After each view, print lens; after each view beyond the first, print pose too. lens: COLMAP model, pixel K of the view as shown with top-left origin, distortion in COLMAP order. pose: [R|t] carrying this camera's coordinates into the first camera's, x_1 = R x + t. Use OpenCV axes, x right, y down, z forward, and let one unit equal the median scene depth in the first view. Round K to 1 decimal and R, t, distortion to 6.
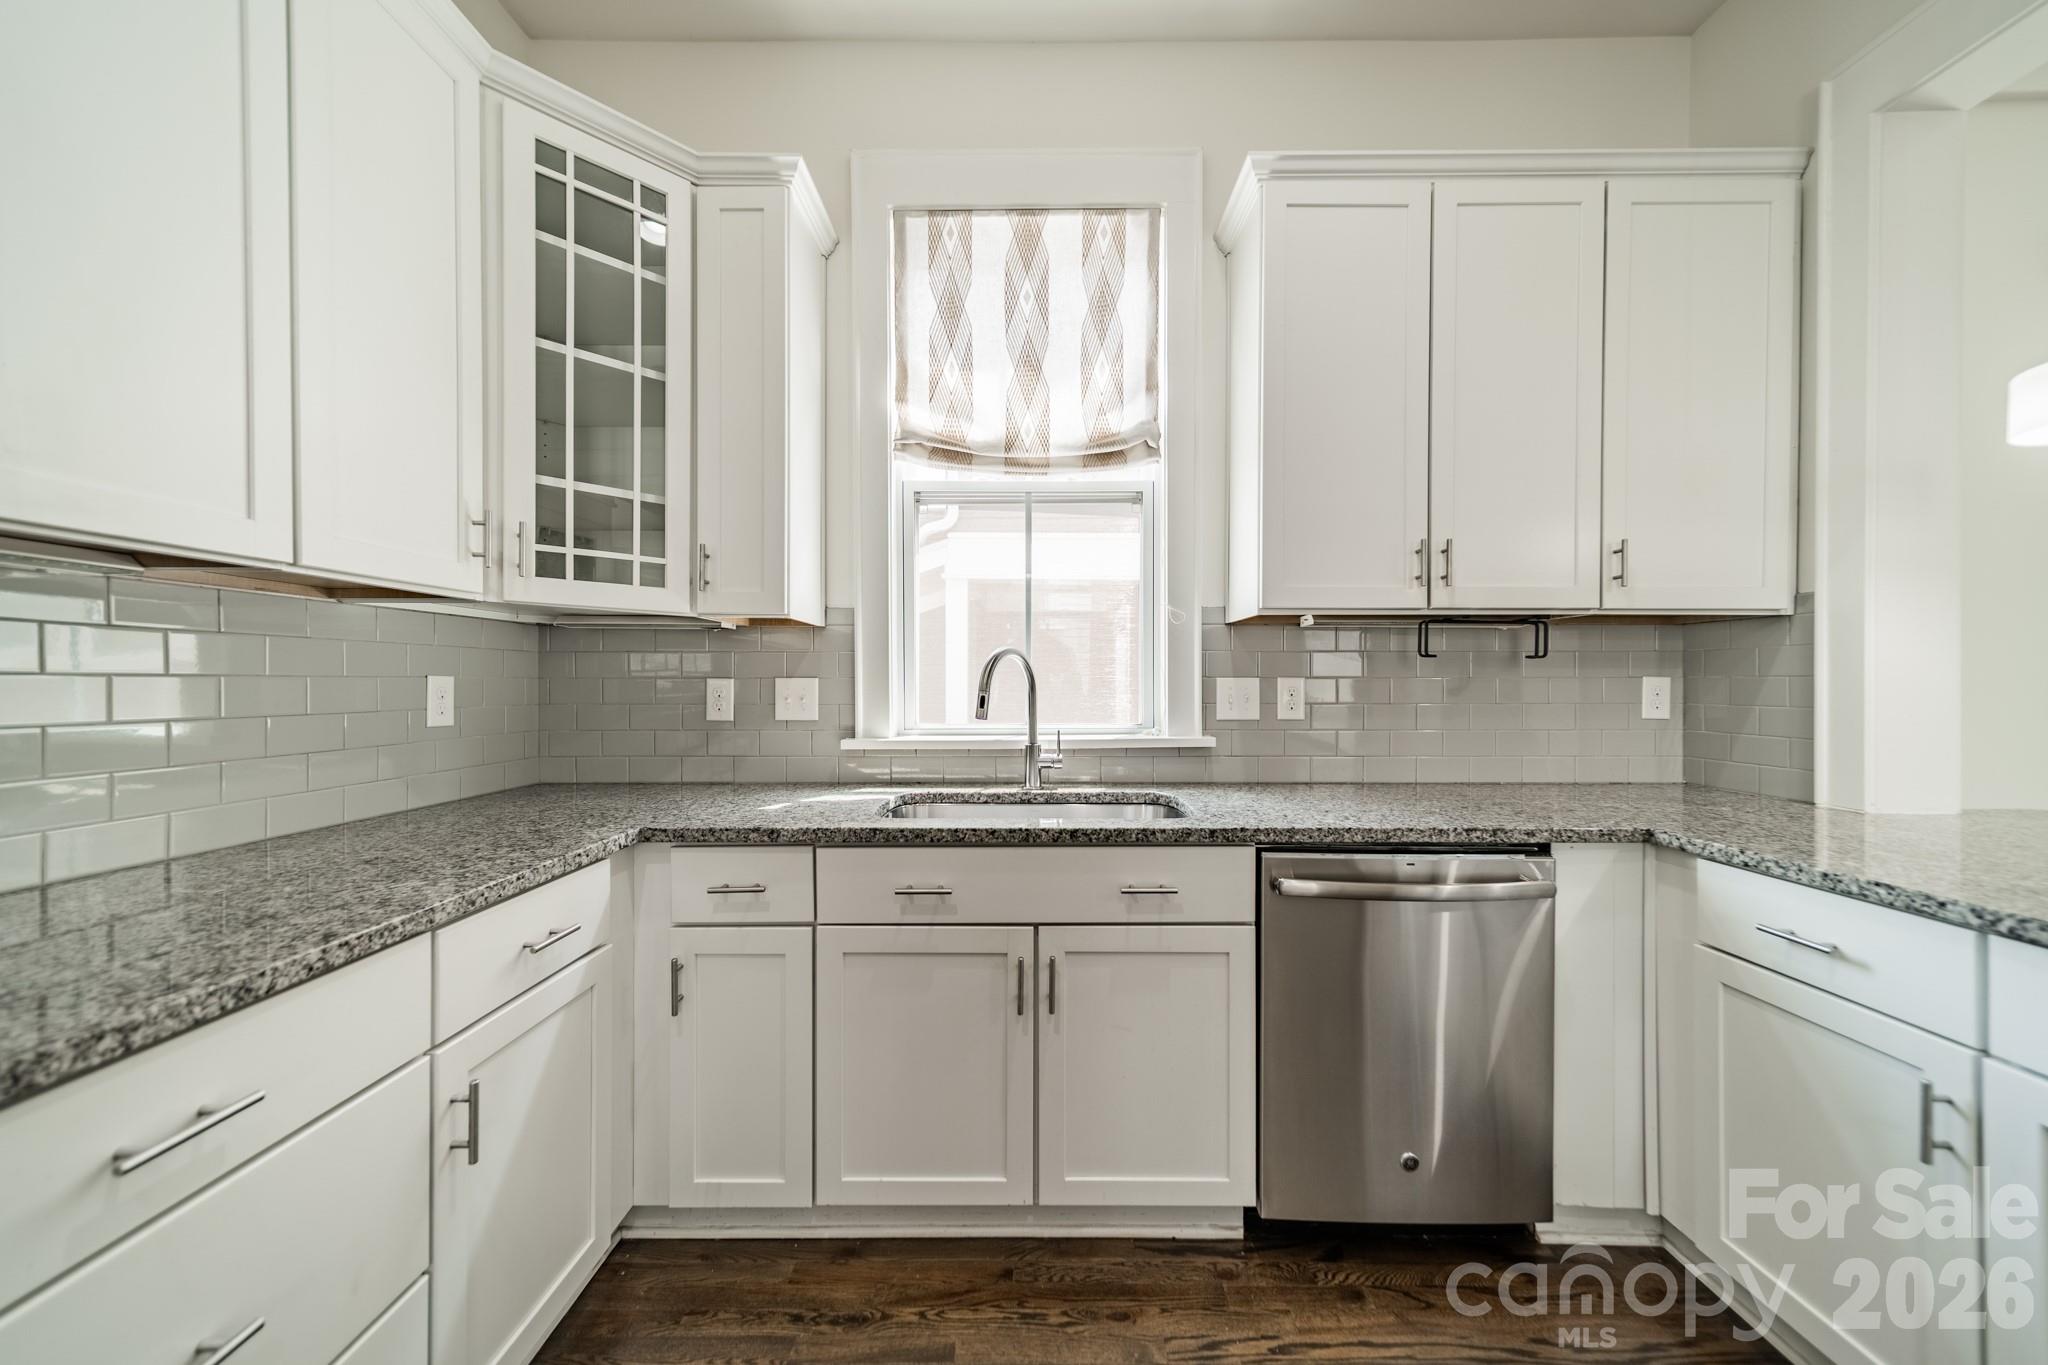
lens RADIAL K [[726.9, 0, 1027.2], [0, 726.9, 685.0], [0, 0, 1]] dist [0.007003, 0.000532]
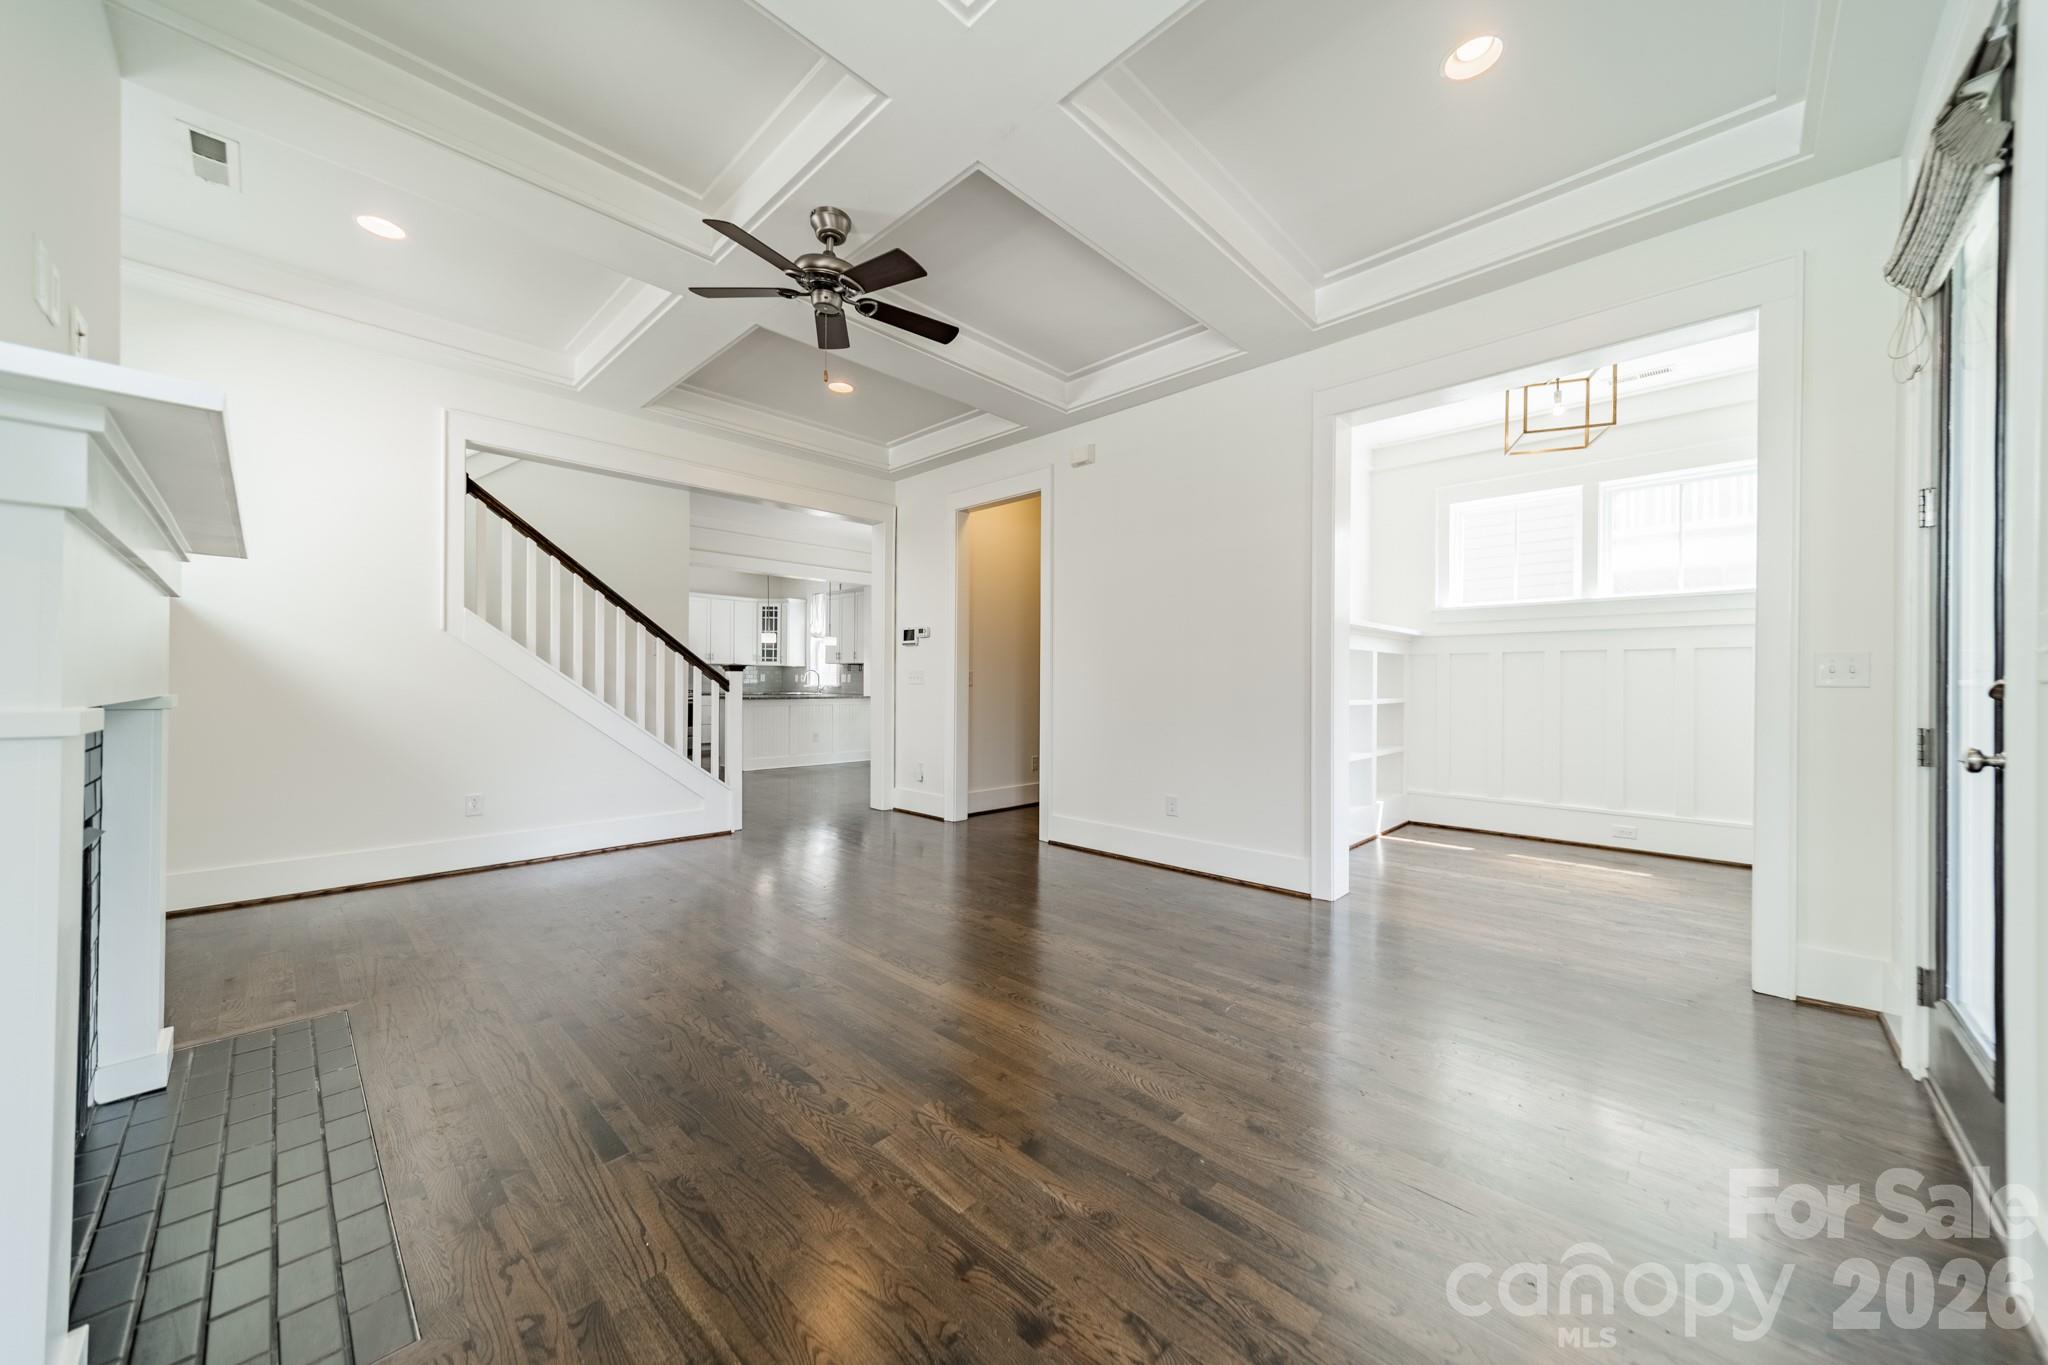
lens RADIAL K [[726.9, 0, 1039.0], [0, 726.9, 682.1], [0, 0, 1]] dist [0.007003, 0.000532]
pose [[0.730127, 0.002933, -0.683305, 6.189049], [-0.012273, 0.999886, -0.008822, 0.092526], [0.683201, 0.014828, 0.730080, -2.418068]]
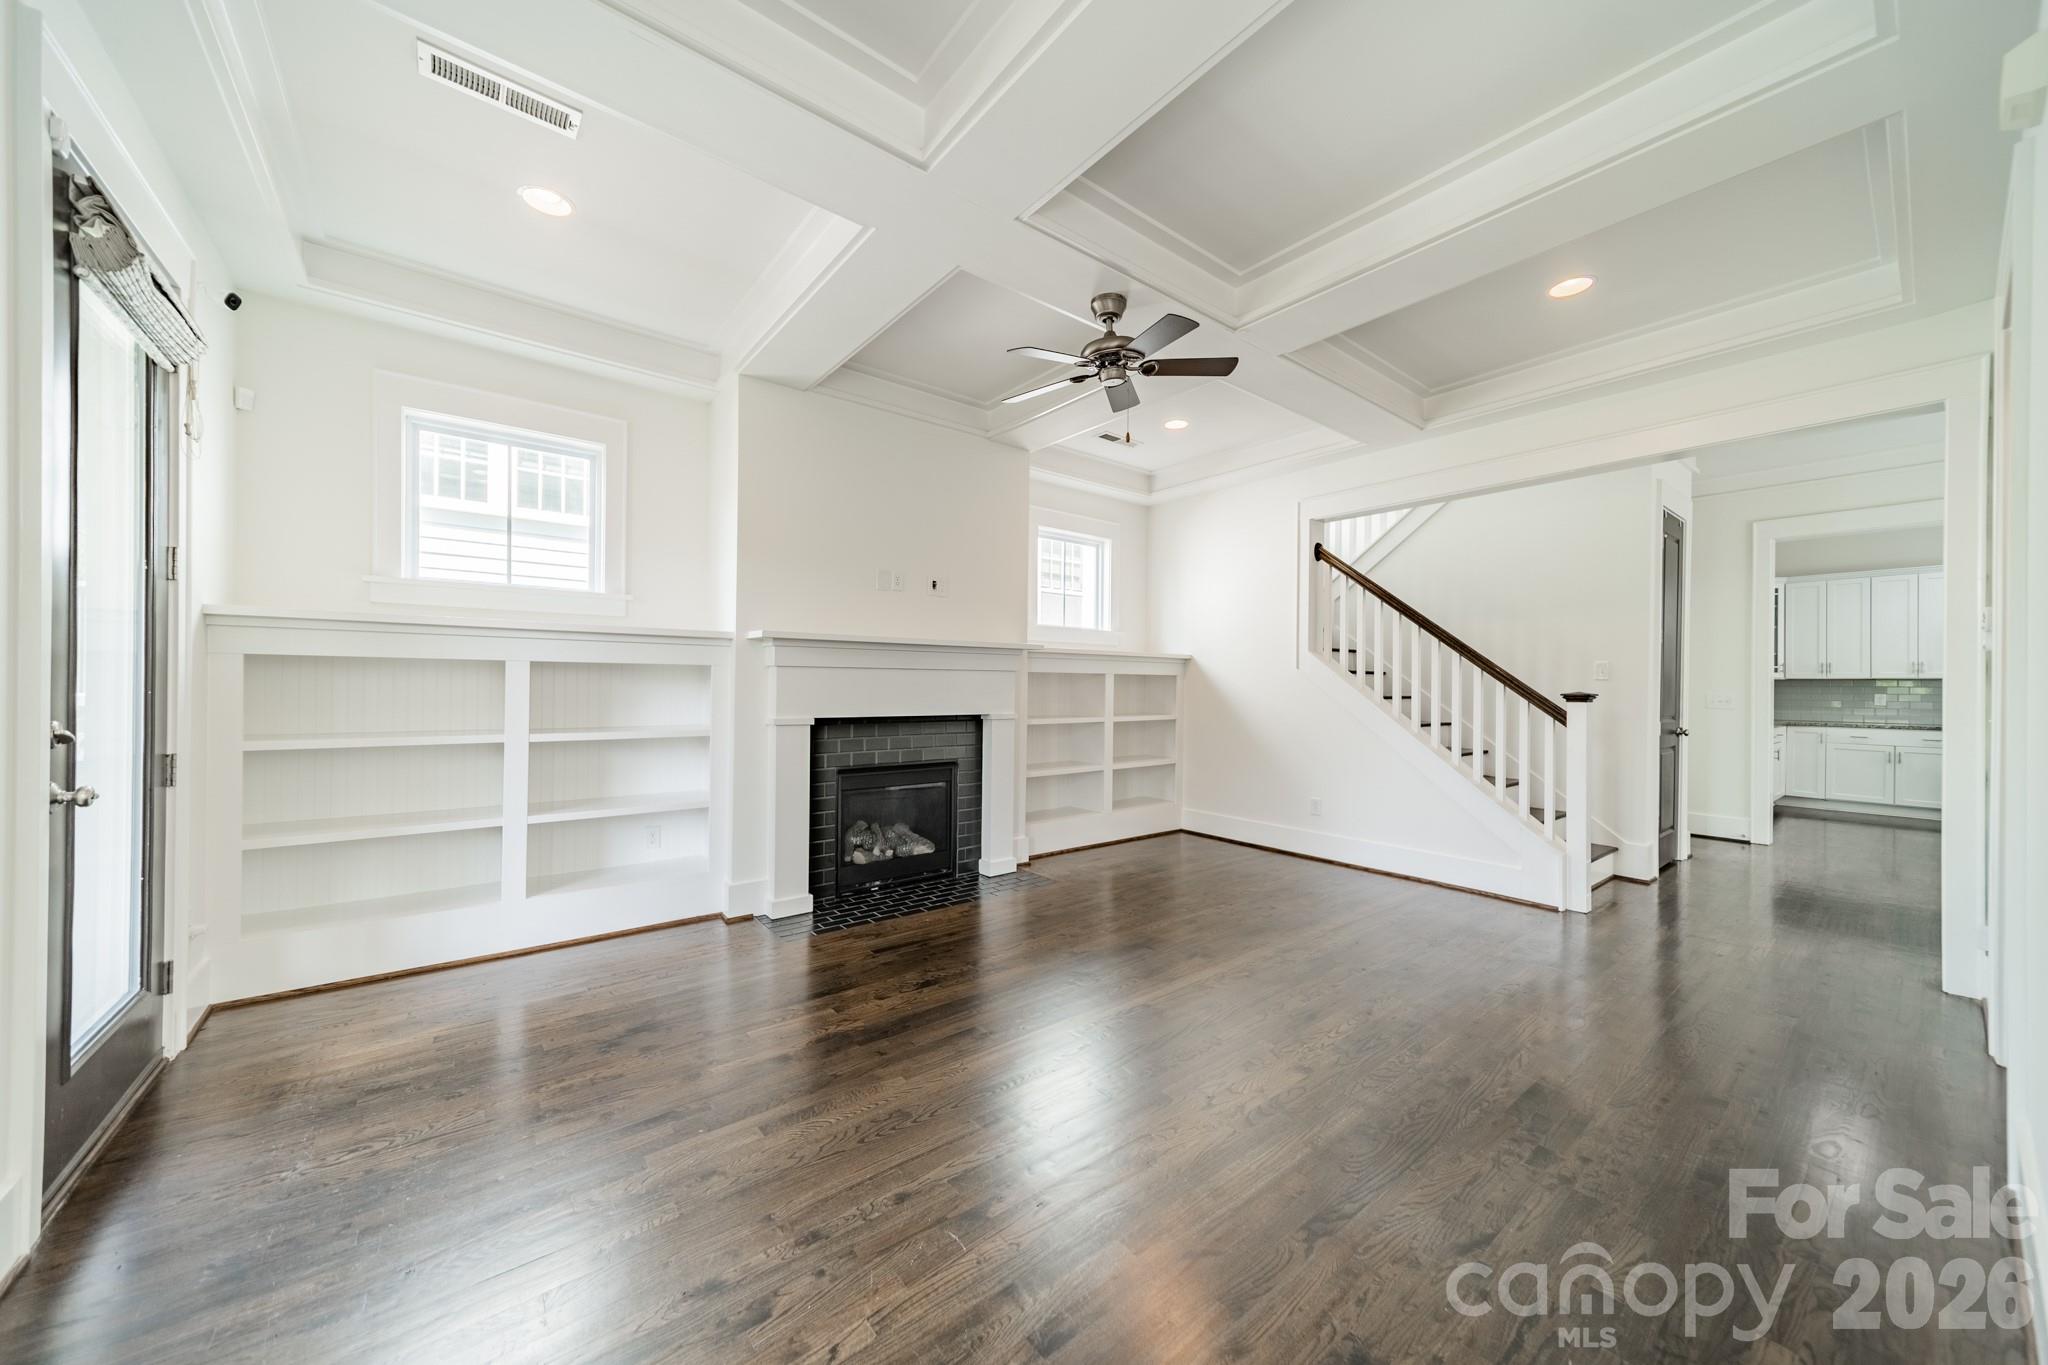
lens RADIAL K [[726.9, 0, 1023.0], [0, 726.9, 681.5], [0, 0, 1]] dist [0.007003, 0.000532]
pose [[-0.783131, -0.010993, -0.621759, 6.012260], [-0.014869, 0.999889, 0.001050, -0.007671], [0.621679, 0.010067, -0.783208, -0.295131]]
